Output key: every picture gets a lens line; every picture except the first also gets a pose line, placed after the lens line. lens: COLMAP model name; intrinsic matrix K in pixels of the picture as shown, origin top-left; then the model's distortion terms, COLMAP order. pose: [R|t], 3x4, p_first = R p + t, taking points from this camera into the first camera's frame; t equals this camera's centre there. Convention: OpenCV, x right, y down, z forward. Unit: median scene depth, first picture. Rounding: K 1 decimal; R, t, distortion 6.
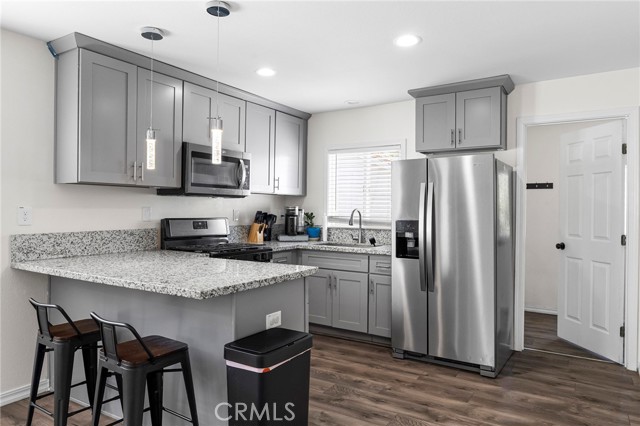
lens RADIAL K [[424.6, 0, 320.0], [0, 424.6, 213.0], [0, 0, 1]] dist [-0.001060, 0.001870]
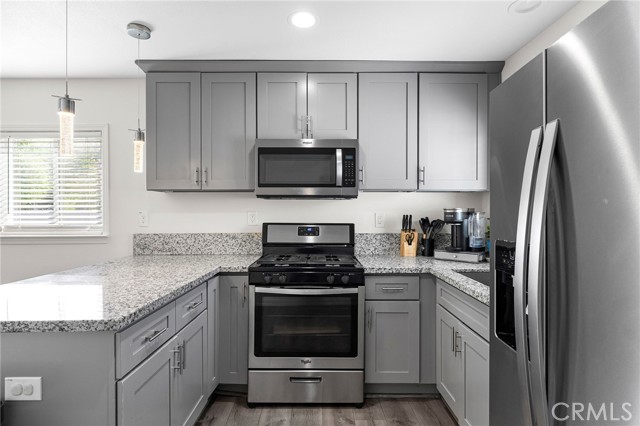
lens RADIAL K [[344.3, 0, 320.0], [0, 344.3, 213.0], [0, 0, 1]] dist [-0.000704, 0.000138]
pose [[0.544545, -0.004847, -0.838718, 0.354013], [-0.001987, 0.999973, -0.007069, -0.004546], [0.838729, 0.005516, 0.544520, 0.681912]]
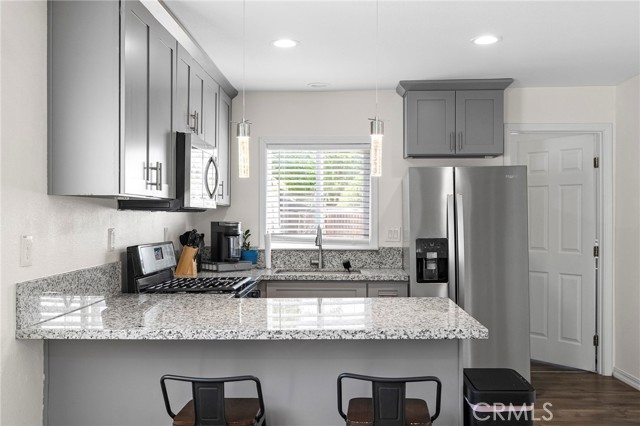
lens RADIAL K [[630.4, 0, 320.6], [0, 630.4, 220.2], [0, 0, 1]] dist [0.005657, 0.004008]
pose [[0.861634, -0.014006, 0.507337, -0.609424], [0.014040, 0.999894, 0.003758, -0.025923], [-0.507336, 0.003885, 0.861740, 0.020587]]
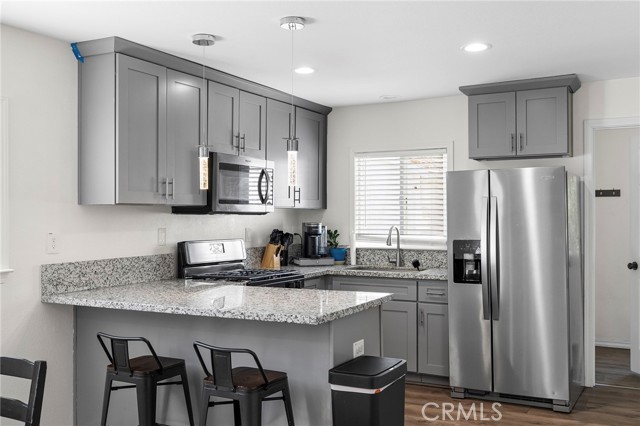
lens RADIAL K [[630.4, 0, 320.6], [0, 630.4, 220.2], [0, 0, 1]] dist [0.005657, 0.004008]
pose [[0.996930, -0.012177, 0.077340, -0.189005], [0.012305, 0.999924, -0.001188, -0.024737], [-0.077319, 0.002136, 0.997004, -0.265635]]
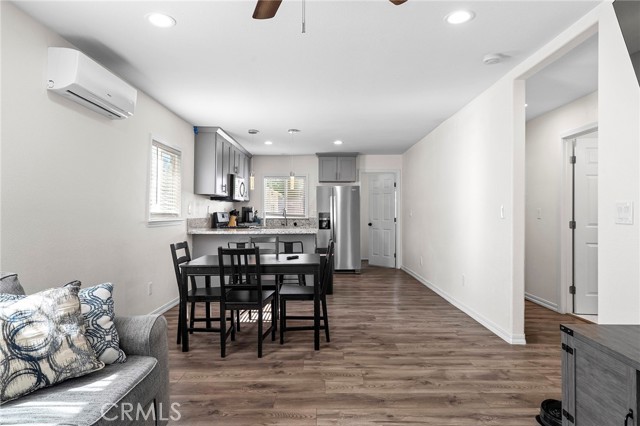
lens RADIAL K [[393.9, 0, 320.0], [0, 393.9, 213.0], [0, 0, 1]] dist [0.000117, 0.000015]
pose [[0.848089, -0.002952, 0.529846, -0.912001], [0.008291, 0.999936, -0.007698, 0.034578], [-0.529789, 0.010921, 0.848059, -0.766244]]
